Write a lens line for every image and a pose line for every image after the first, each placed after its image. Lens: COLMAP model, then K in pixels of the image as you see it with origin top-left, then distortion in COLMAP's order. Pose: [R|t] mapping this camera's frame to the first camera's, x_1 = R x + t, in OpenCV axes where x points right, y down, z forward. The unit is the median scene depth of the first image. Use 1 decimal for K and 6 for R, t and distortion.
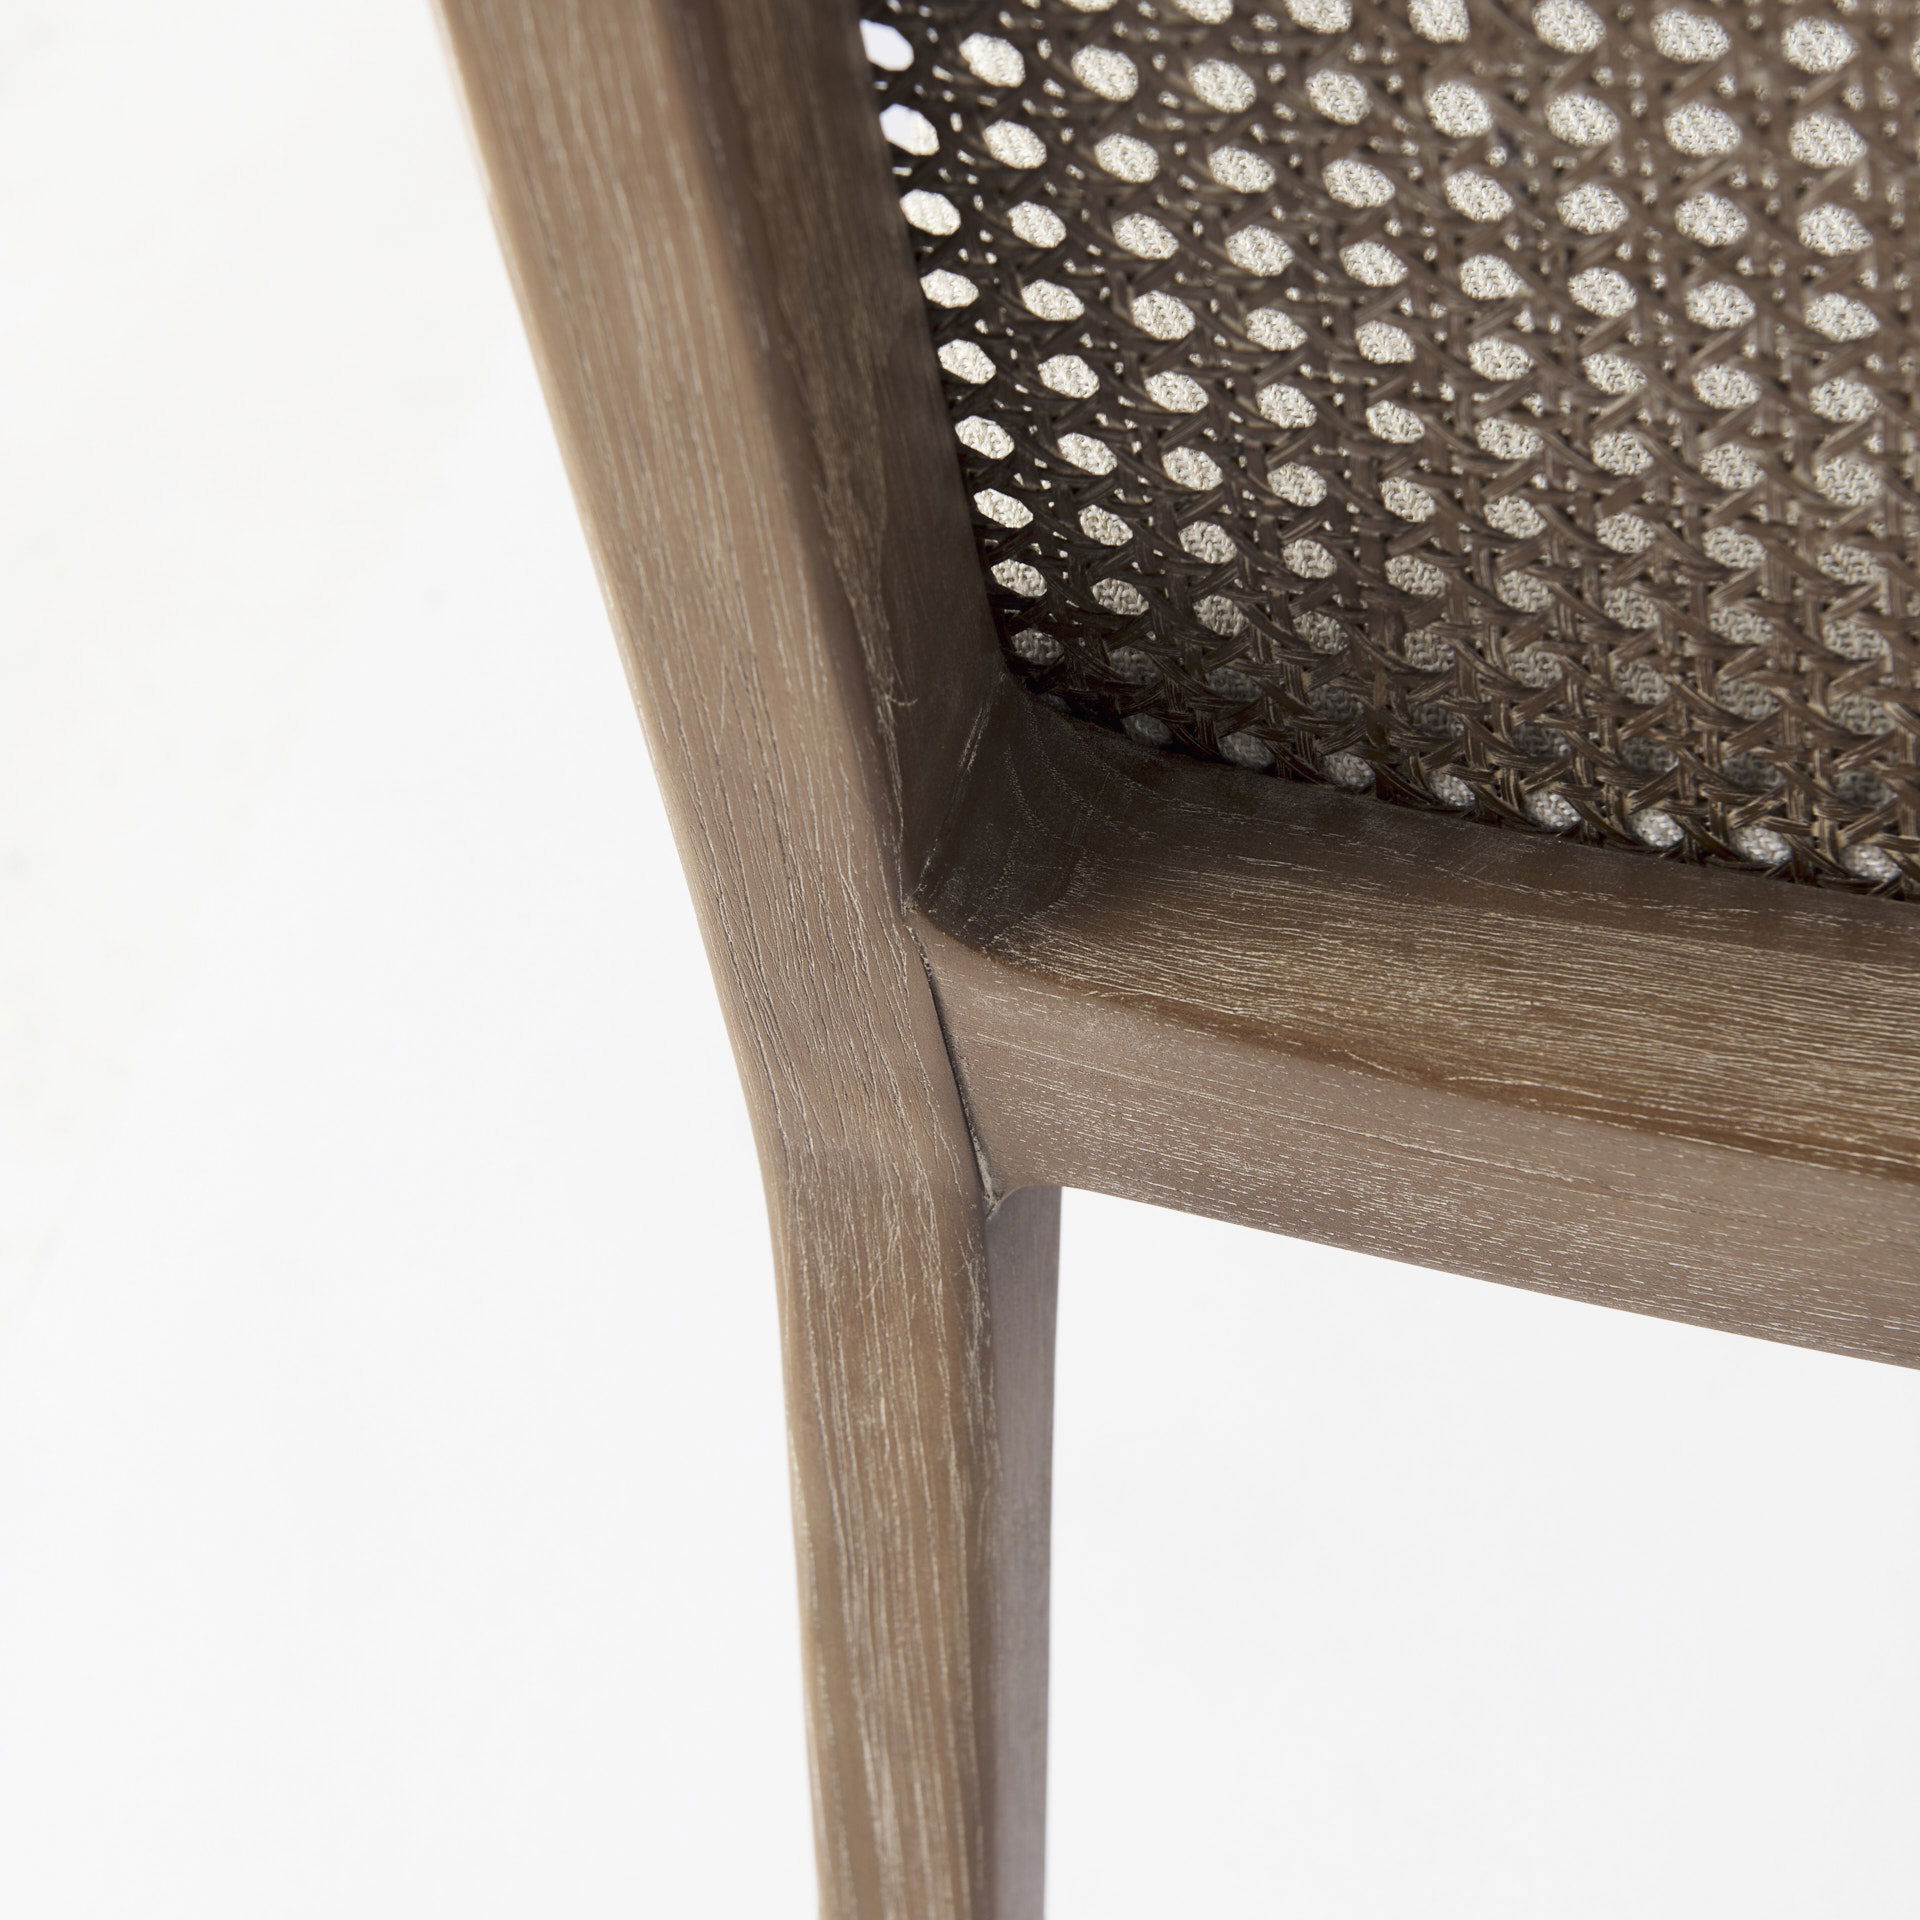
lens RADIAL K [[5531.7, 0, 960.0], [0, 5531.7, 960.0], [0, 0, 1]] dist [0.188550, -0.048545]
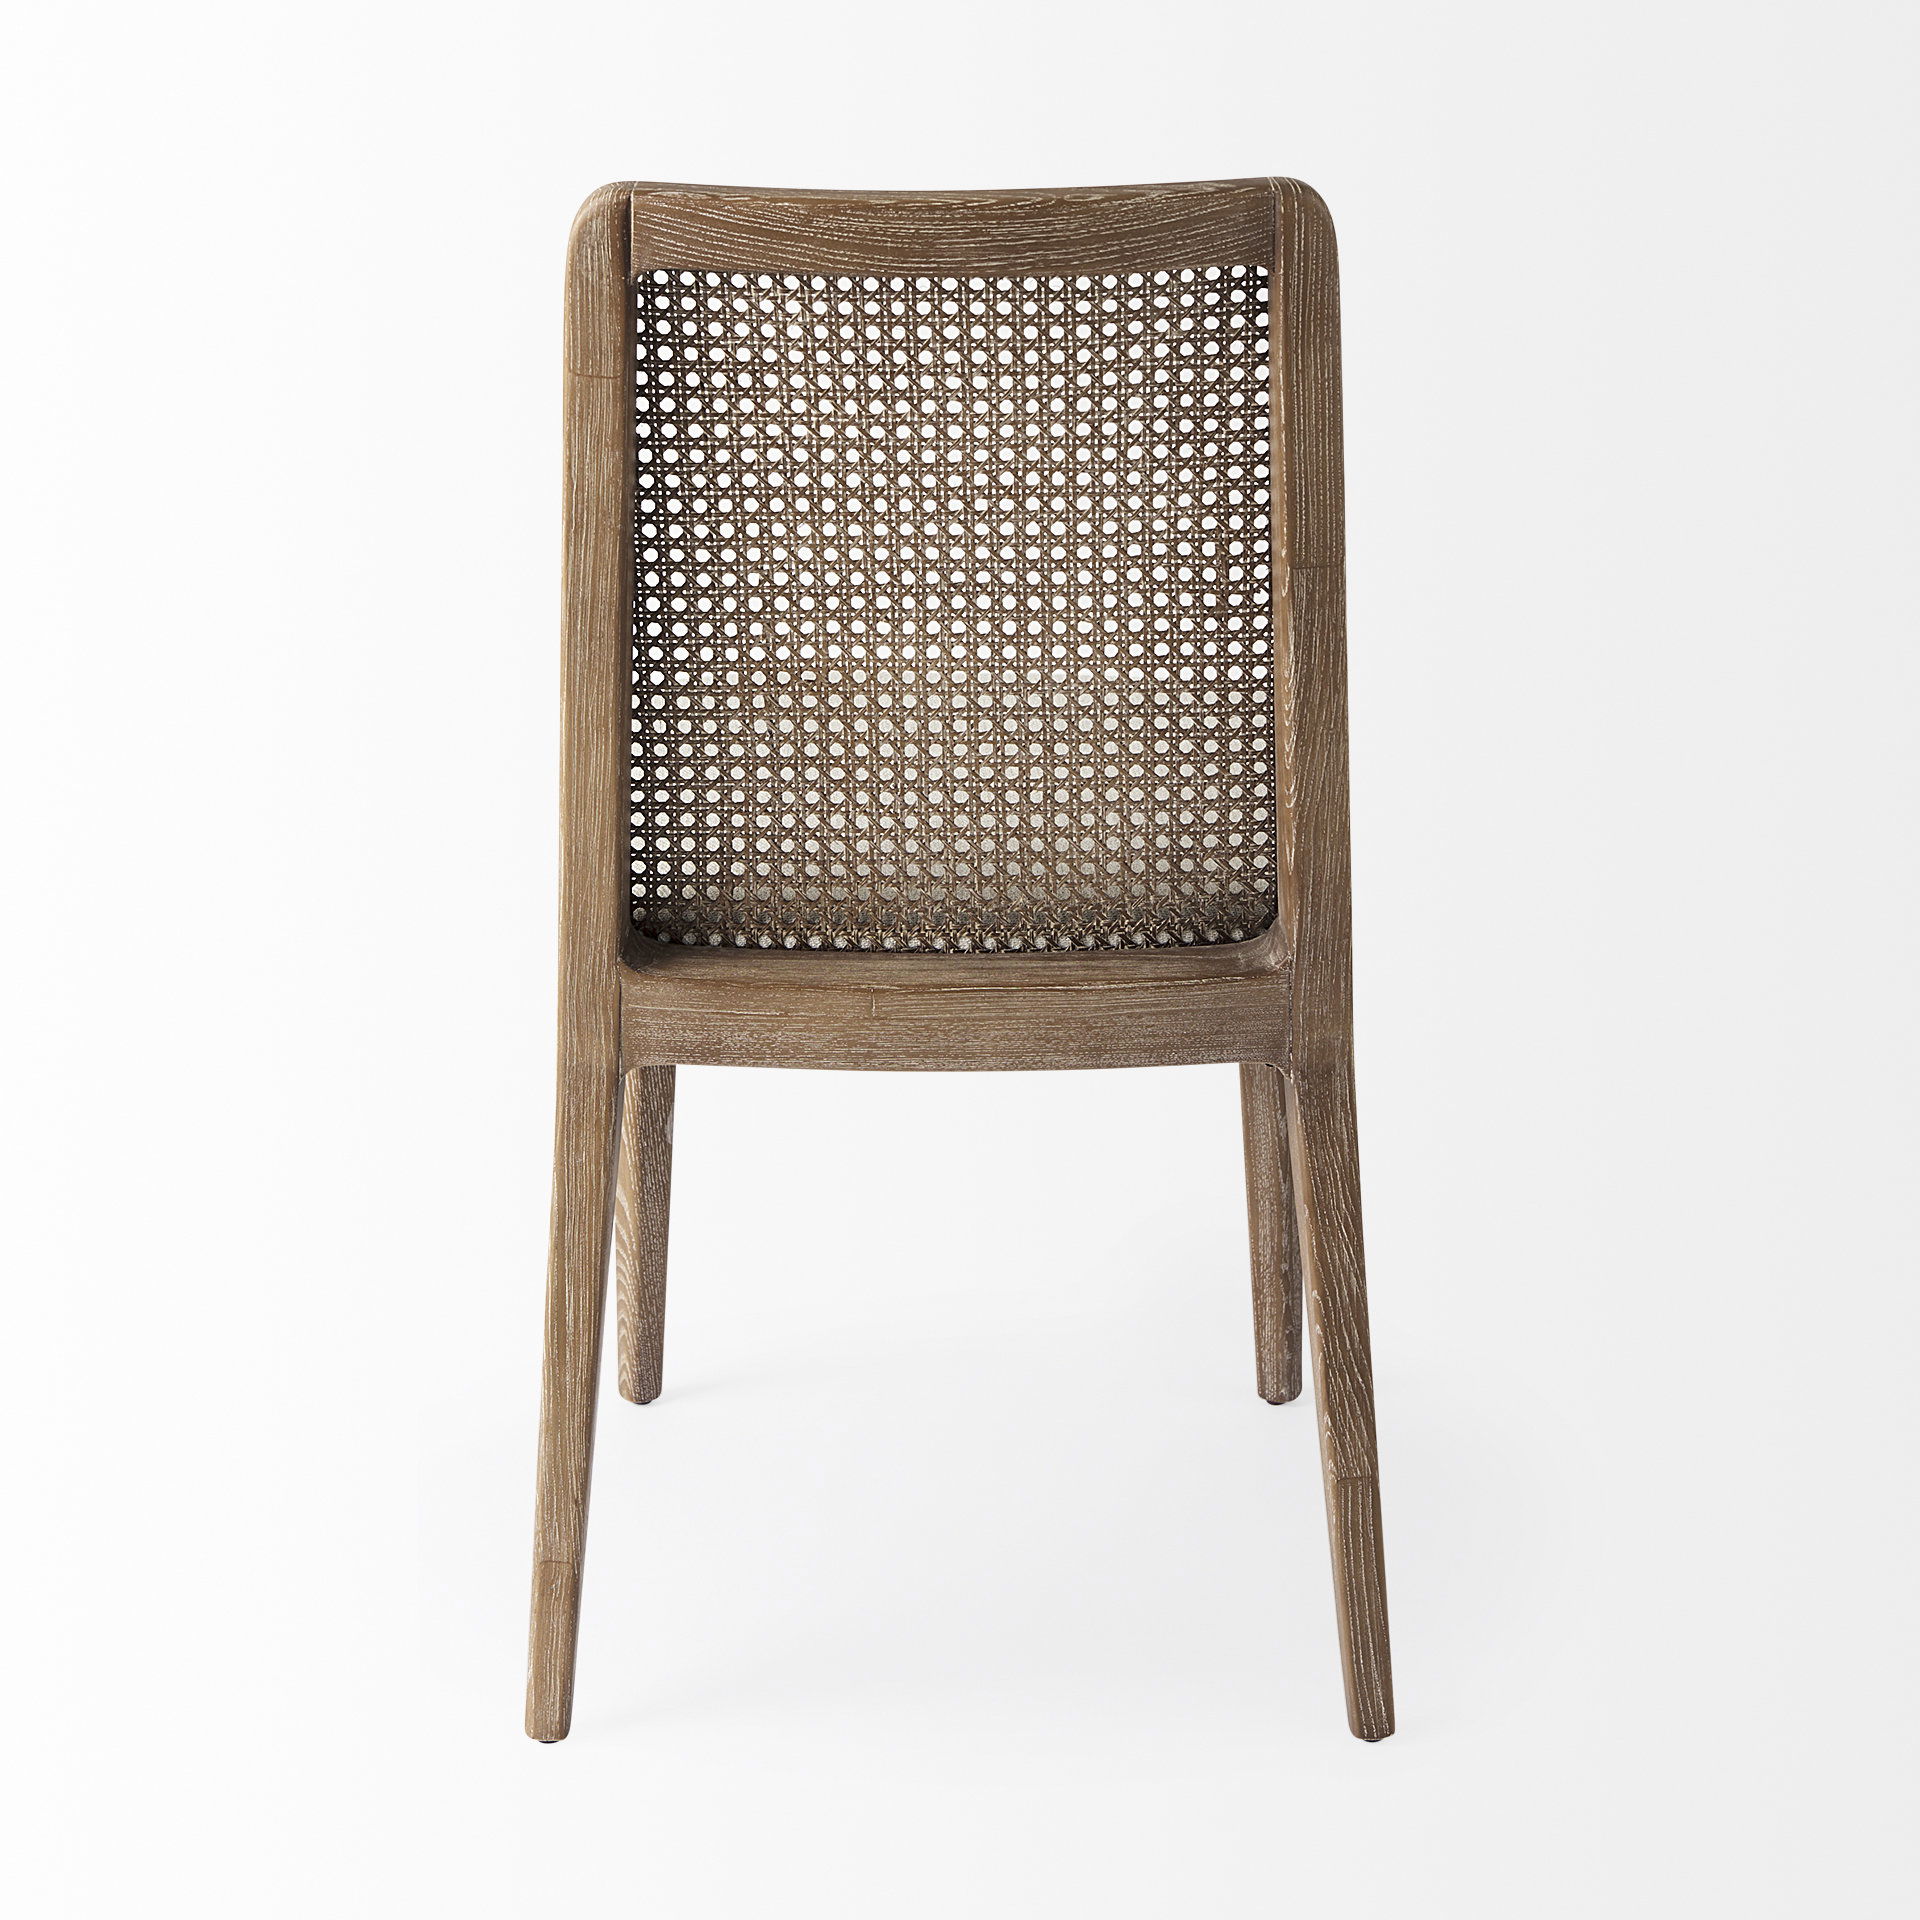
lens RADIAL K [[5531.7, 0, 960.0], [0, 5531.7, 960.0], [0, 0, 1]] dist [0.188550, -0.048545]
pose [[0.952827, 0.034617, 0.301534, -1.079993], [0.118303, 0.872542, -0.473999, 2.112040], [-0.279510, 0.487311, 0.827286, -2.673233]]
